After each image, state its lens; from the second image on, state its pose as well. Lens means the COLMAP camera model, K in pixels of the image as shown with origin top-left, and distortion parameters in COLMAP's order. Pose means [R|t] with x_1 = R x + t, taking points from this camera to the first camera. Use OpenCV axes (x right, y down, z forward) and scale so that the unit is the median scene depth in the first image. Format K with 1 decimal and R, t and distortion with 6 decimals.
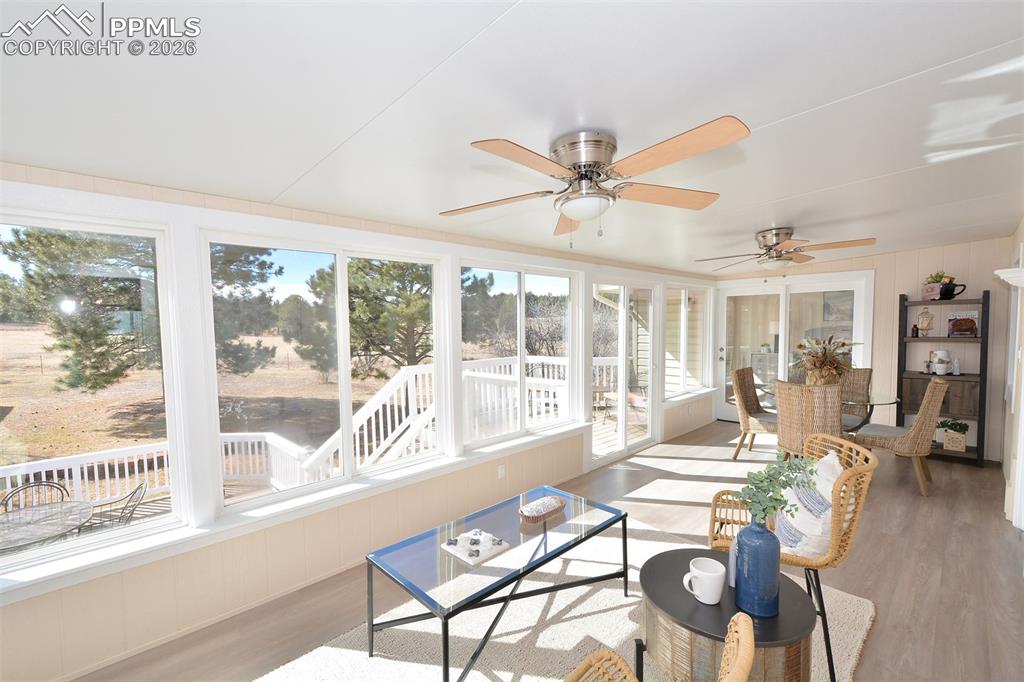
lens RADIAL K [[450.3, 0, 508.3], [0, 450.3, 350.0], [0, 0, 1]] dist [0.003802, -0.004051]
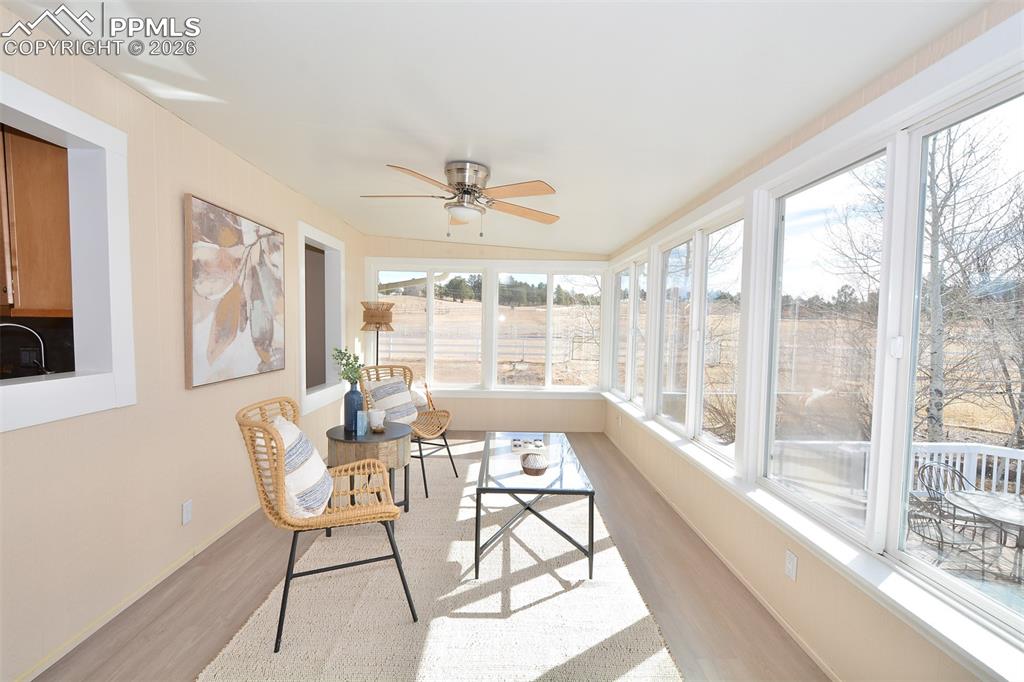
lens RADIAL K [[450.3, 0, 508.3], [0, 450.3, 350.0], [0, 0, 1]] dist [0.003802, -0.004051]
pose [[-0.687744, 0.040600, -0.724817, 0.479575], [-0.052429, 0.993050, 0.105372, -0.015727], [0.724058, 0.110471, -0.680835, 0.891822]]
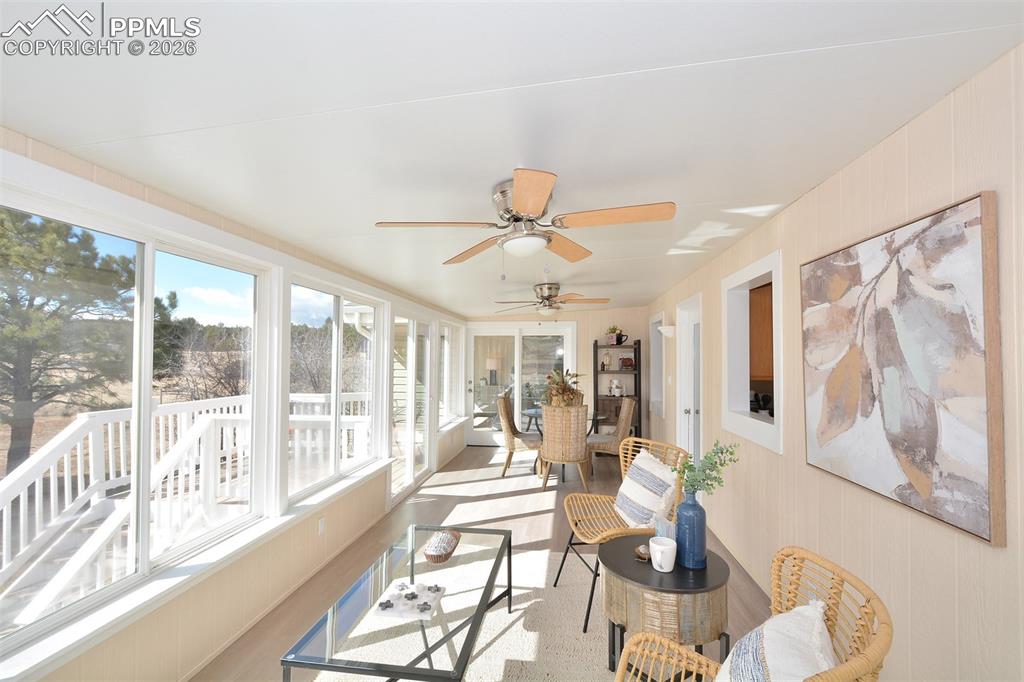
lens RADIAL K [[450.3, 0, 508.3], [0, 450.3, 350.0], [0, 0, 1]] dist [0.003802, -0.004051]
pose [[0.784808, 0.030681, 0.618979, -0.222022], [0.020465, 0.996946, -0.075364, 0.008288], [-0.619401, 0.071814, 0.781784, 0.074936]]
